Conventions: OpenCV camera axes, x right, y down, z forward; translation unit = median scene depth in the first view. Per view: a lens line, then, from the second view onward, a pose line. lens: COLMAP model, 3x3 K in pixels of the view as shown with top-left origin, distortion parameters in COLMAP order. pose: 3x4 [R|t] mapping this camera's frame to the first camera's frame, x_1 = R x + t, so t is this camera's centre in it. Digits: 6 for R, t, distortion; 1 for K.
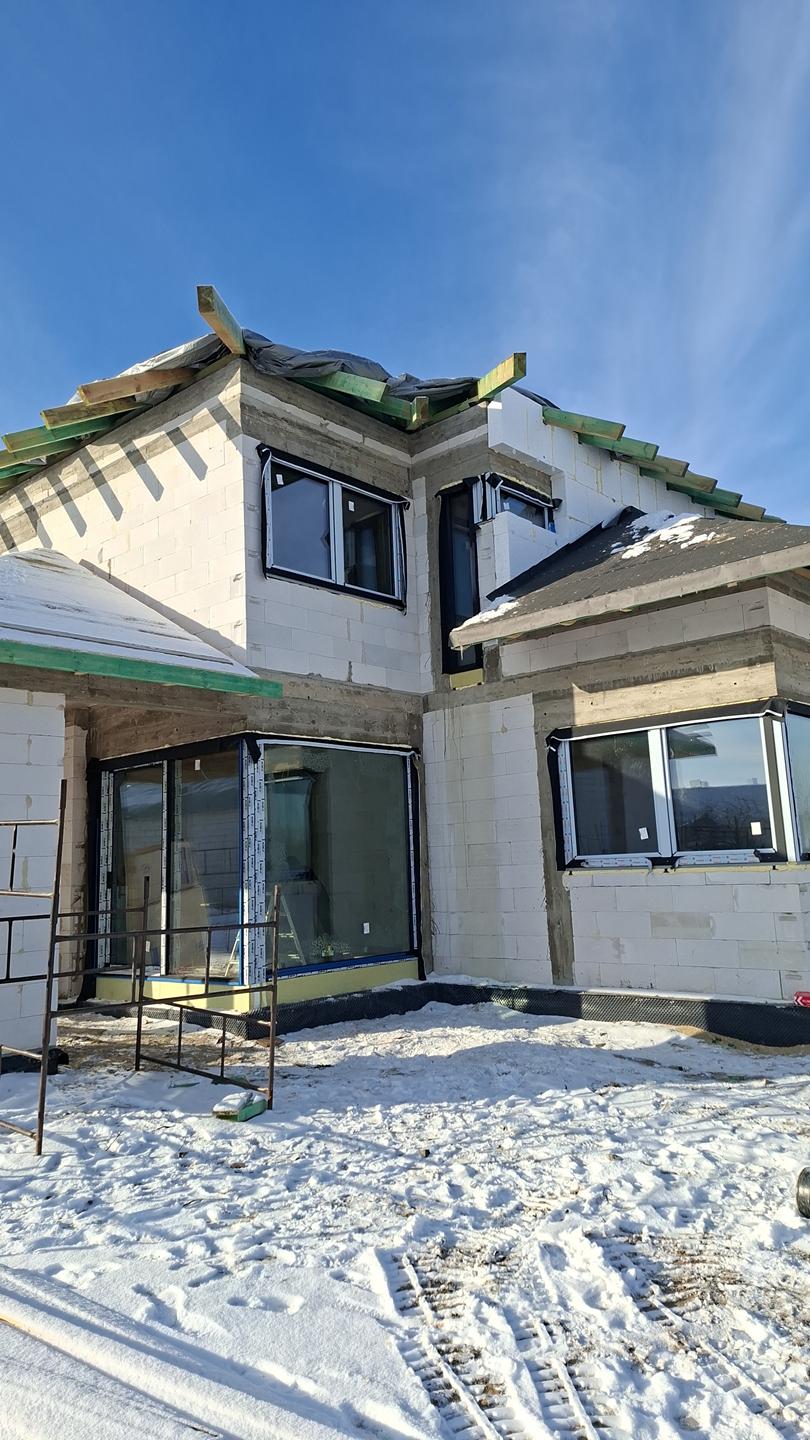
lens RADIAL K [[1019.6, 0, 396.2], [0, 1019.6, 700.8], [0, 0, 1]] dist [0.156494, -0.239237]
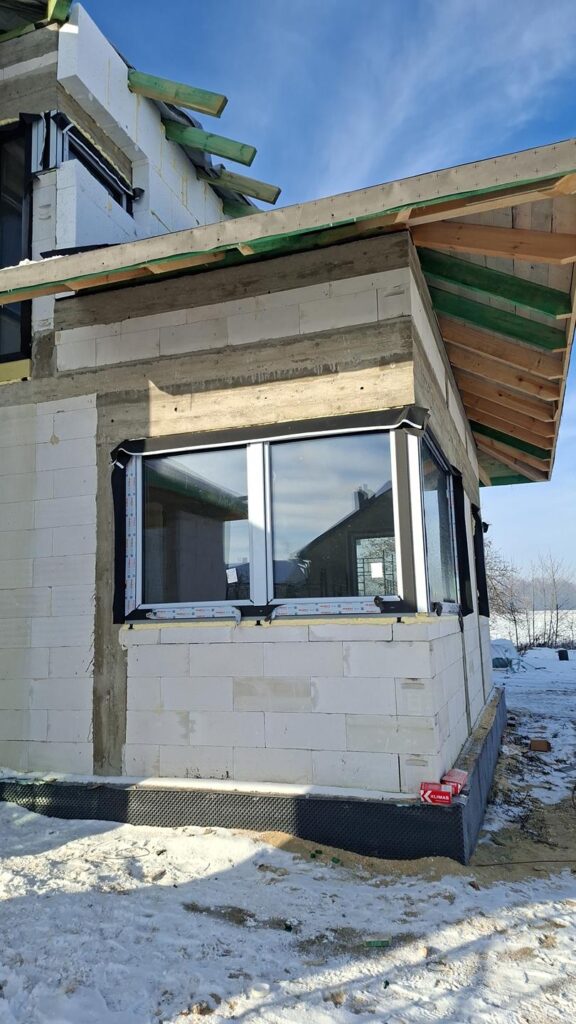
lens RADIAL K [[725.1, 0, 281.7], [0, 725.1, 498.4], [0, 0, 1]] dist [0.156494, -0.239237]
pose [[0.916866, 0.070328, 0.392952, 0.053441], [-0.071557, 0.997370, -0.011540, 0.072659], [-0.392730, -0.017537, 0.919487, 0.470072]]
